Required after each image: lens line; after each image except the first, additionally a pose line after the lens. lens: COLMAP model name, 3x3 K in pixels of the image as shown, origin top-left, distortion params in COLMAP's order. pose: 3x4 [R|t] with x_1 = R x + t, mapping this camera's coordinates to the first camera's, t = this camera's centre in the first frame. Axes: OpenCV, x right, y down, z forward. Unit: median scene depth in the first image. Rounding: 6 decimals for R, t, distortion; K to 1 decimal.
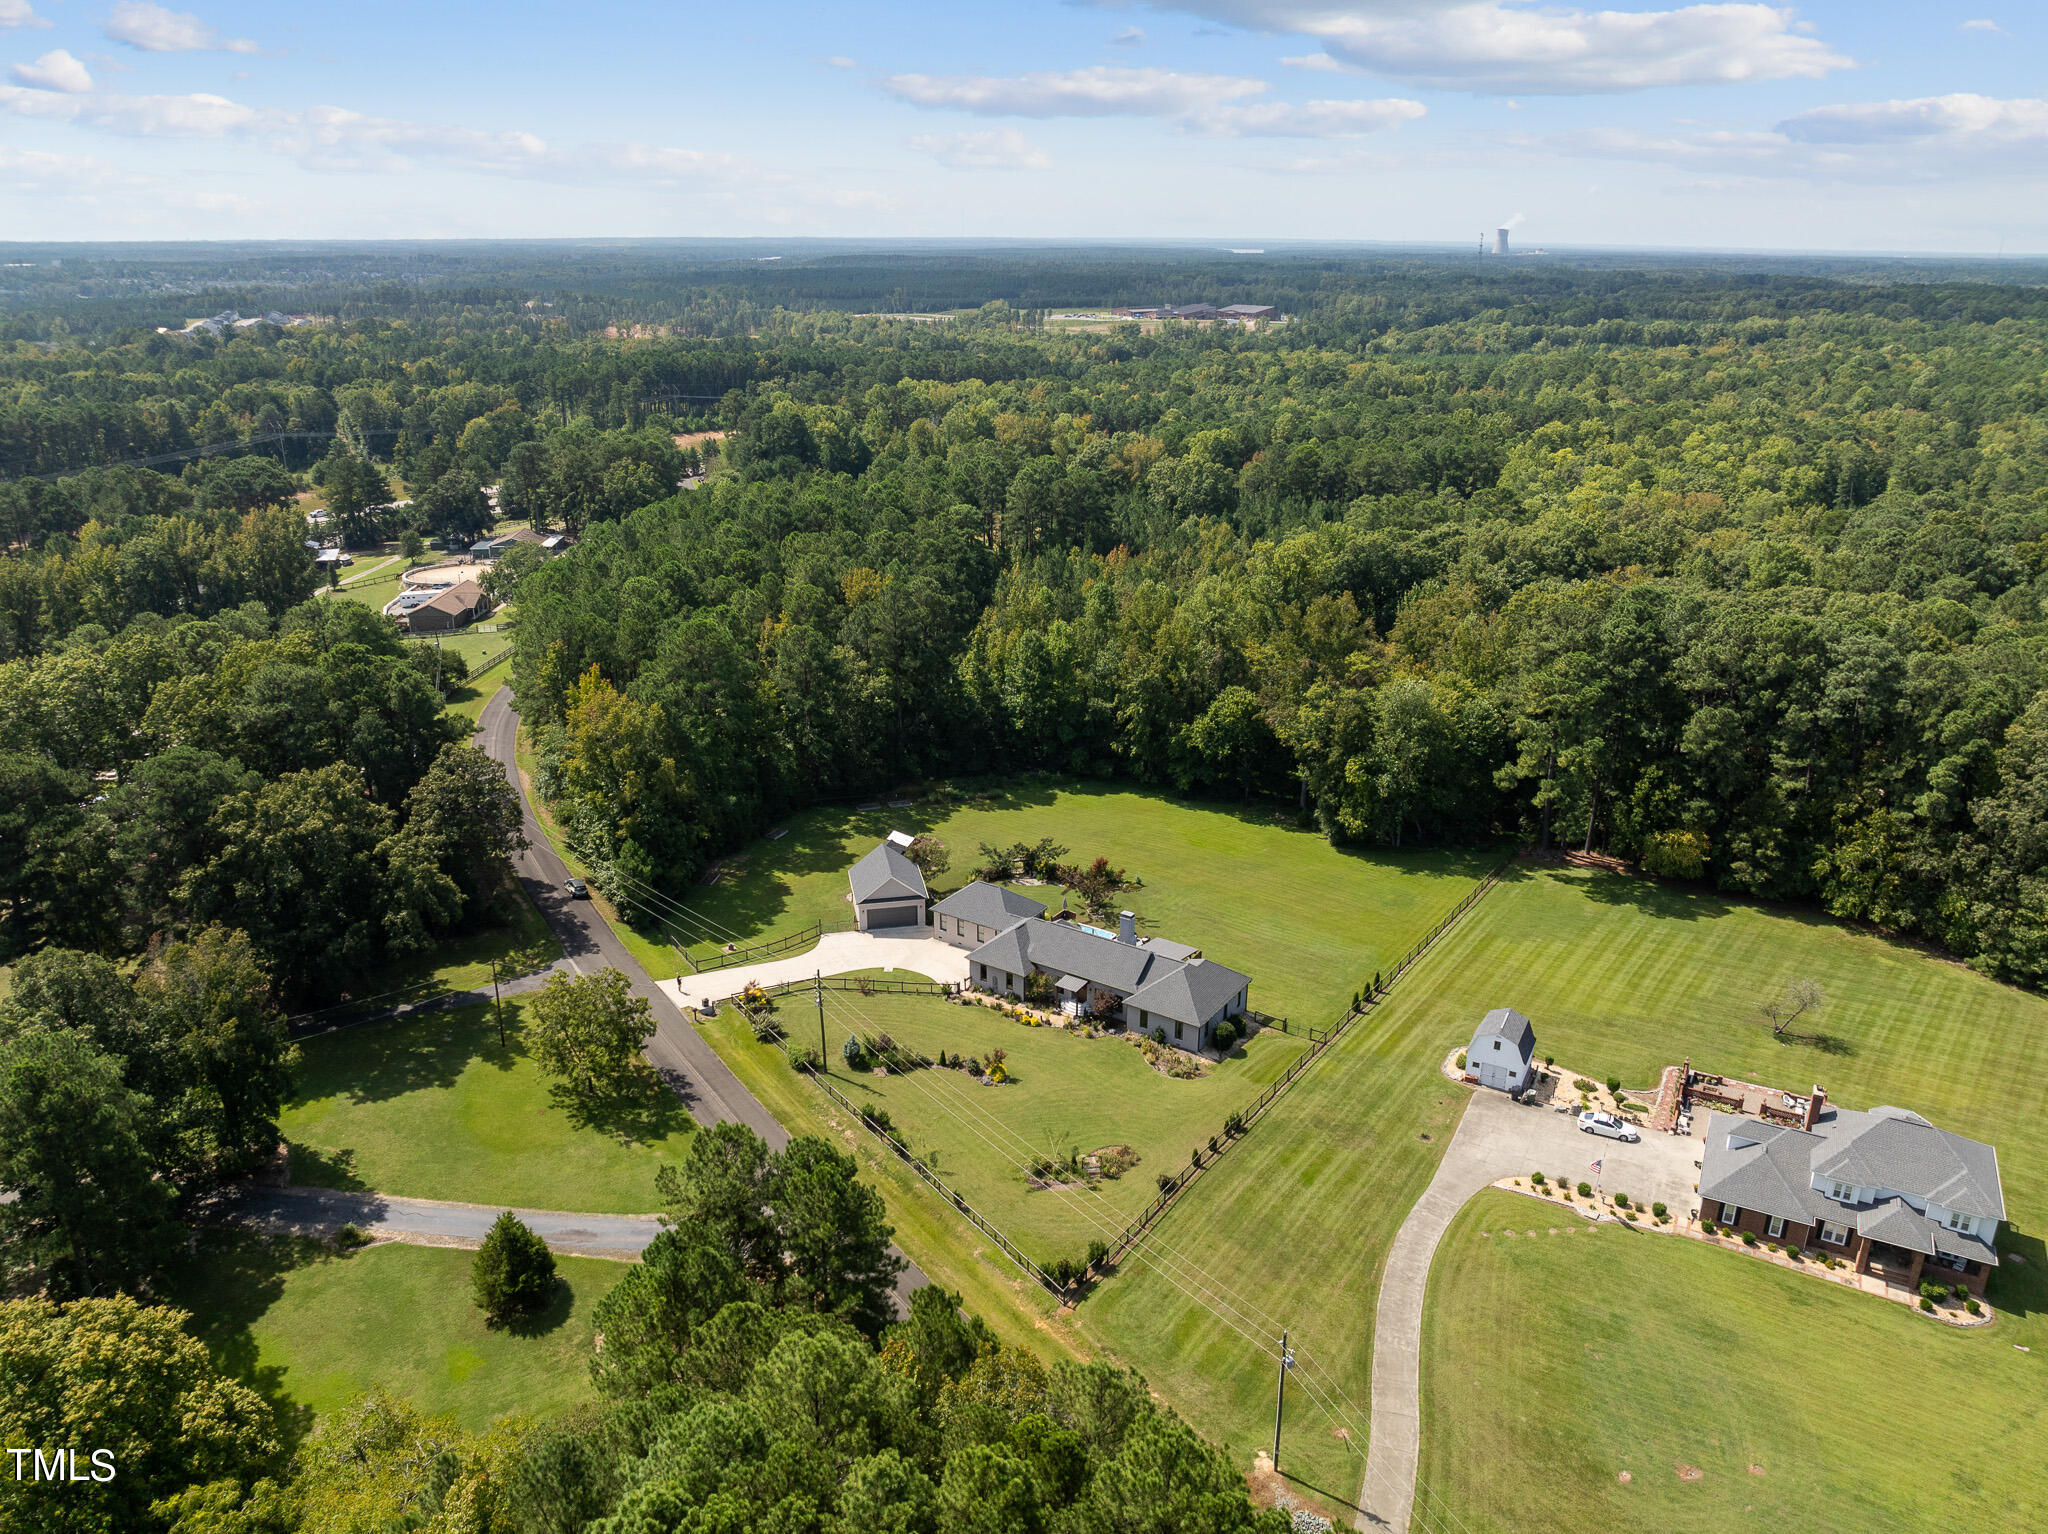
lens RADIAL K [[1451.1, 0, 1024.0], [0, 1451.1, 767.0], [0, 0, 1]] dist [-0.033148, -0.003615]
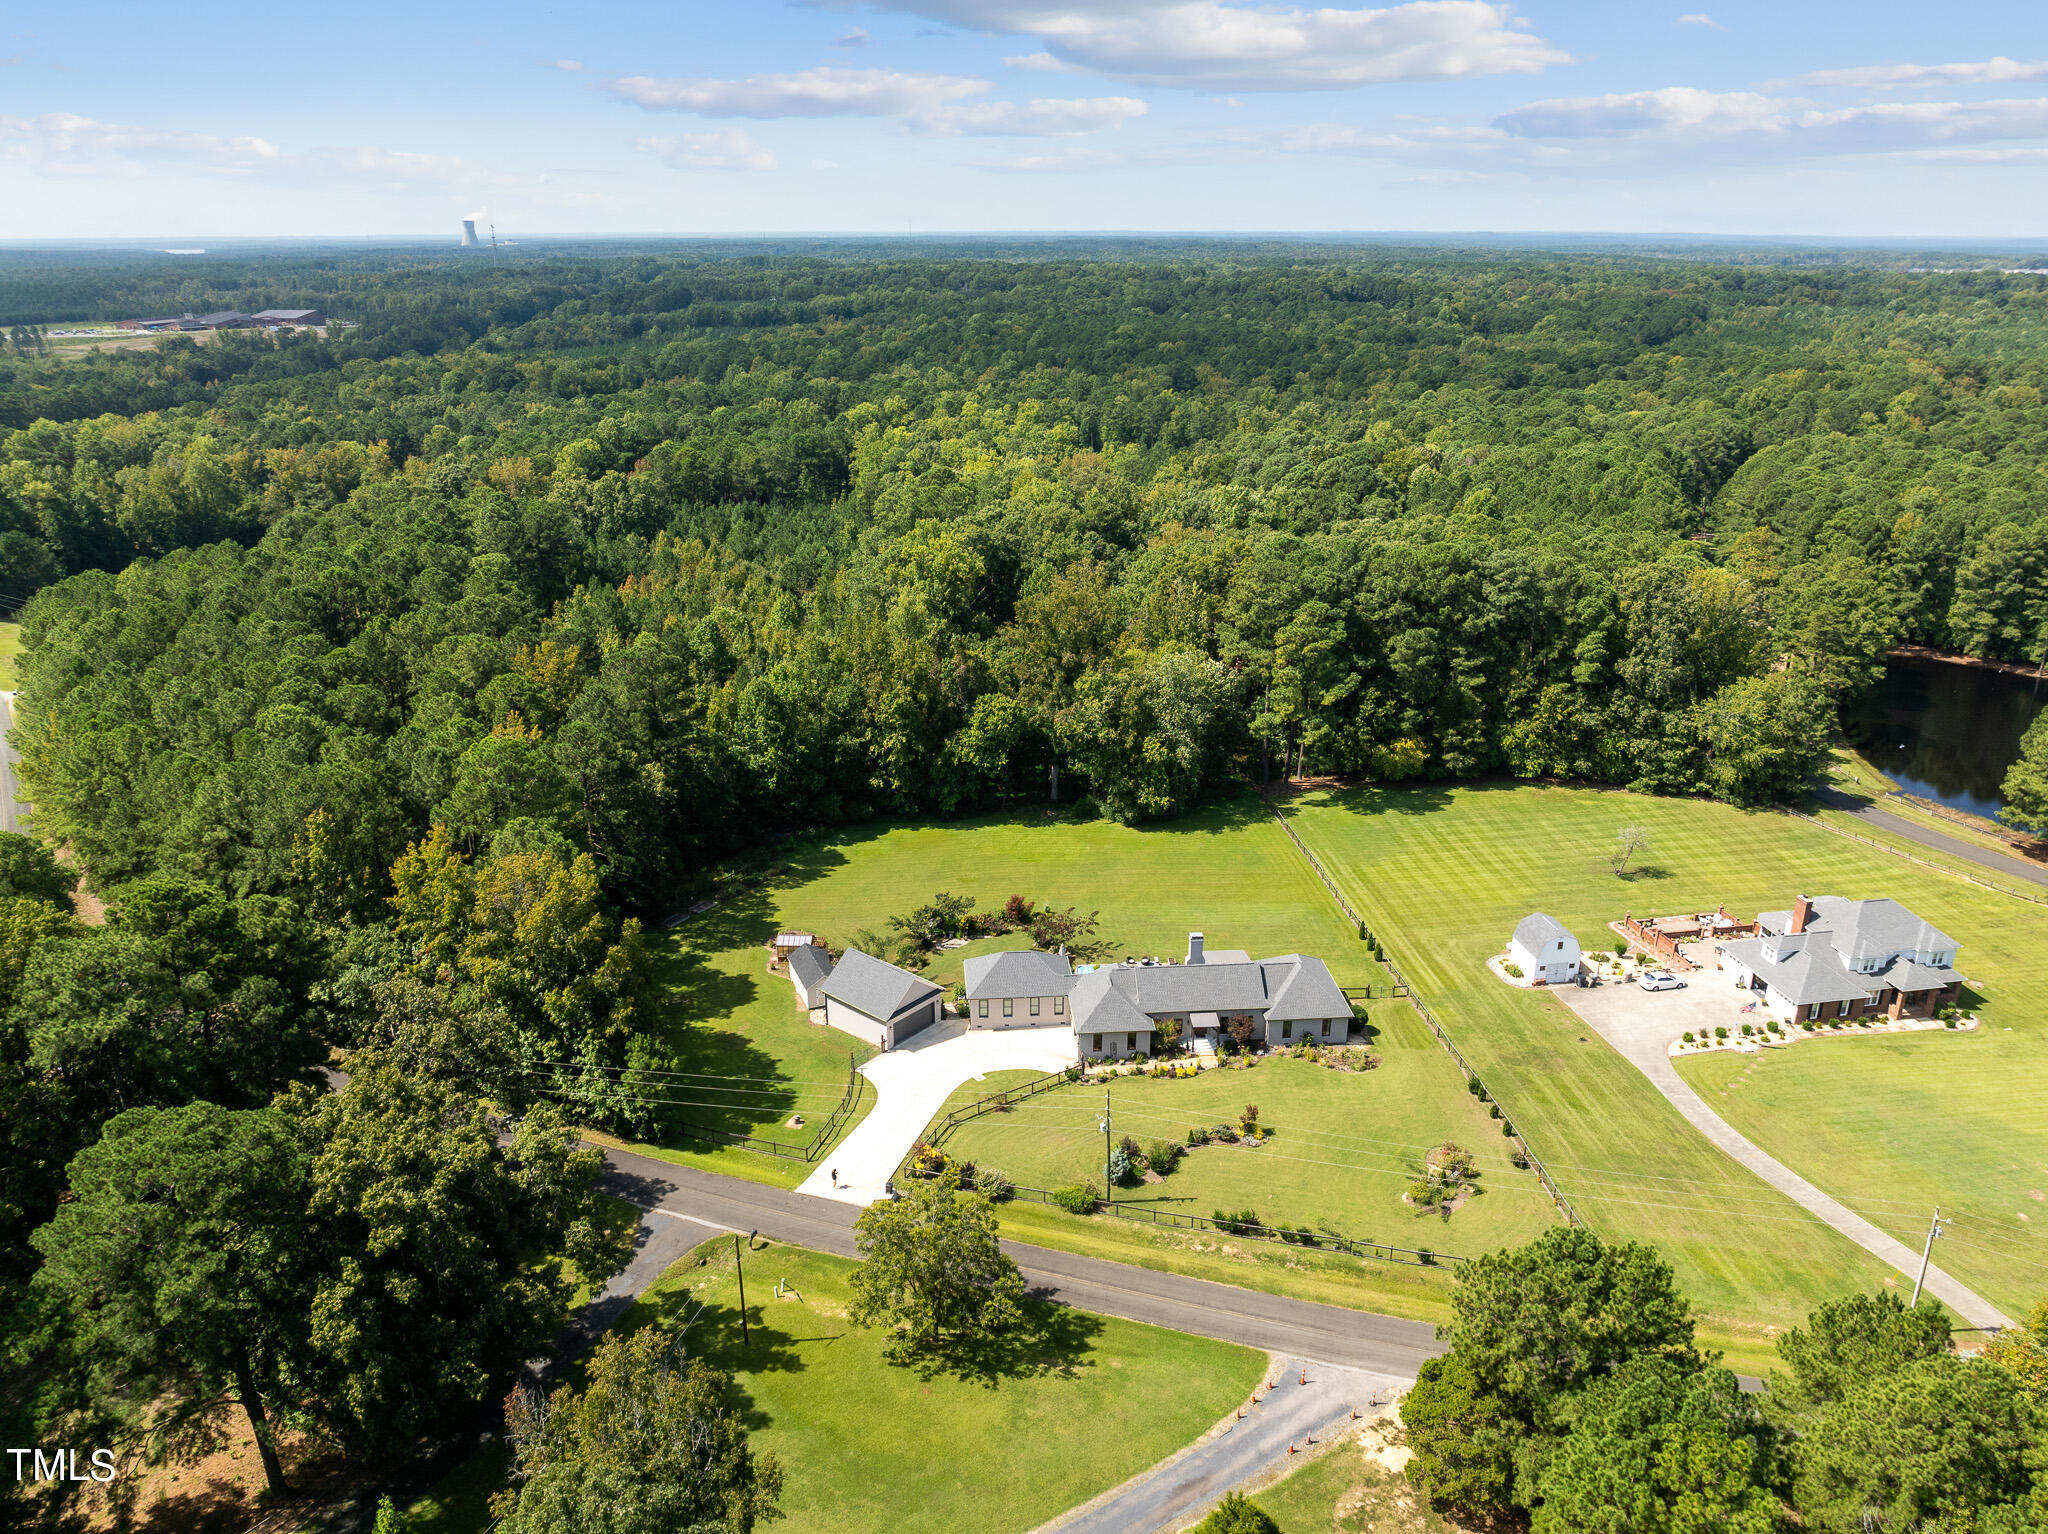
lens RADIAL K [[1439.5, 0, 1022.0], [0, 1439.5, 779.8], [0, 0, 1]] dist [-0.040942, -0.004560]
pose [[0.790291, -0.225206, 0.569845, -0.543162], [0.215331, 0.972764, 0.085810, -0.106482], [-0.573649, 0.054890, 0.817260, 0.281909]]
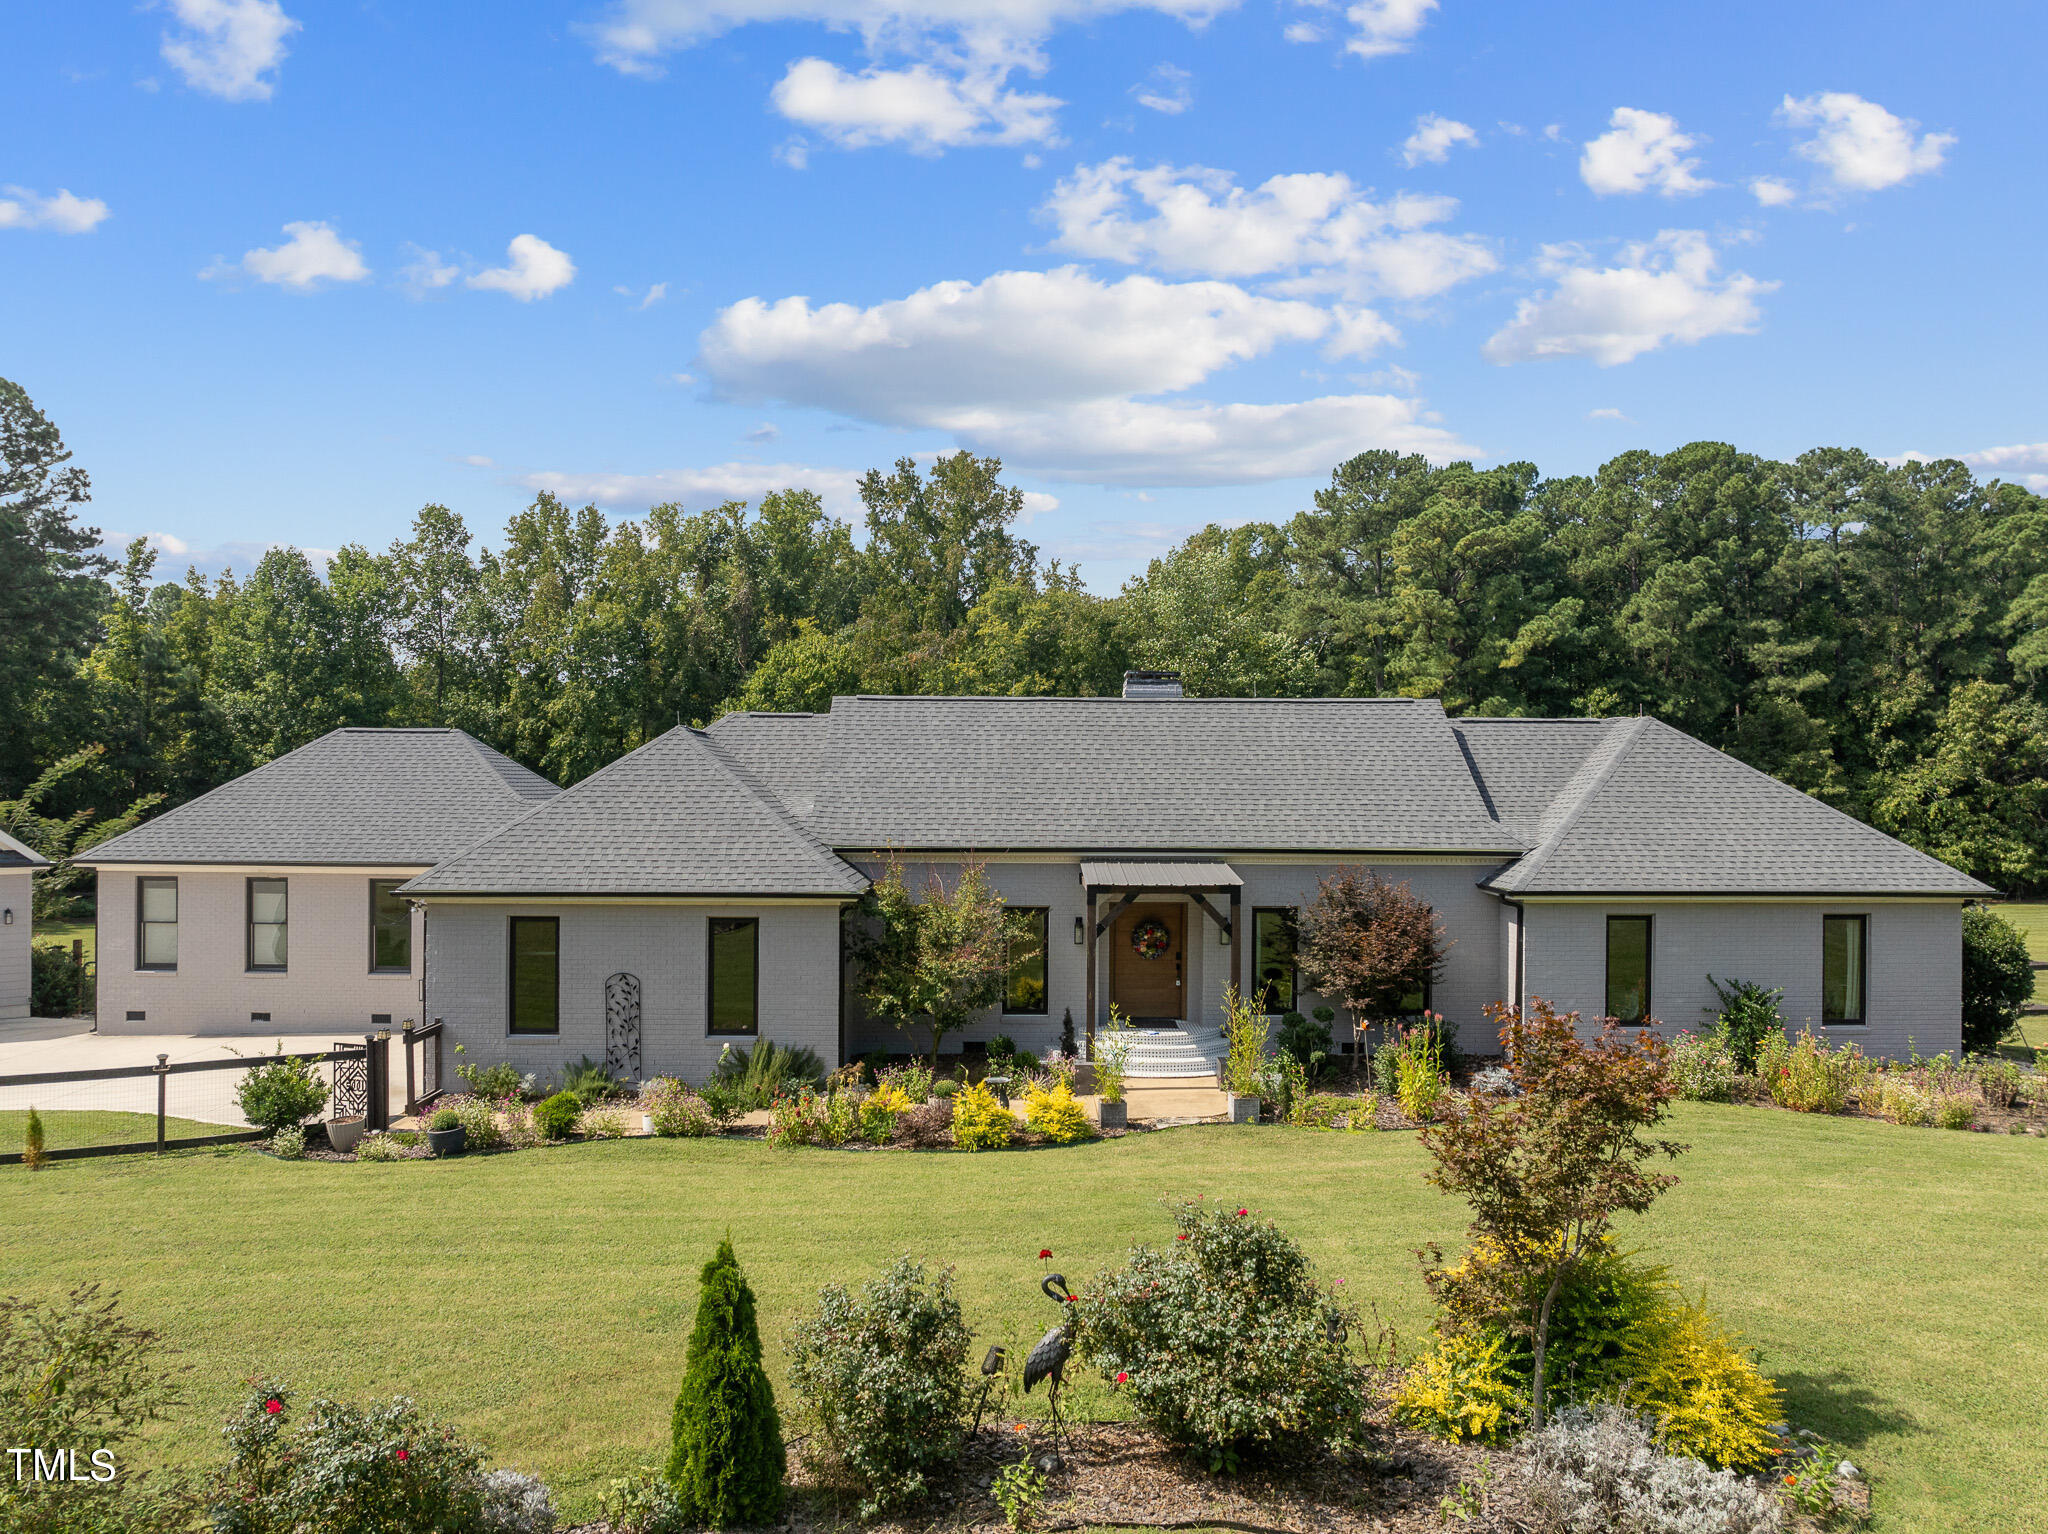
lens RADIAL K [[1446.4, 0, 1032.2], [0, 1446.4, 776.5], [0, 0, 1]] dist [-0.040877, 0.000157]
pose [[0.824433, -0.002565, 0.565954, -0.071221], [0.195633, 0.939640, -0.280722, 0.176690], [-0.531073, 0.342156, 0.775171, 0.845331]]
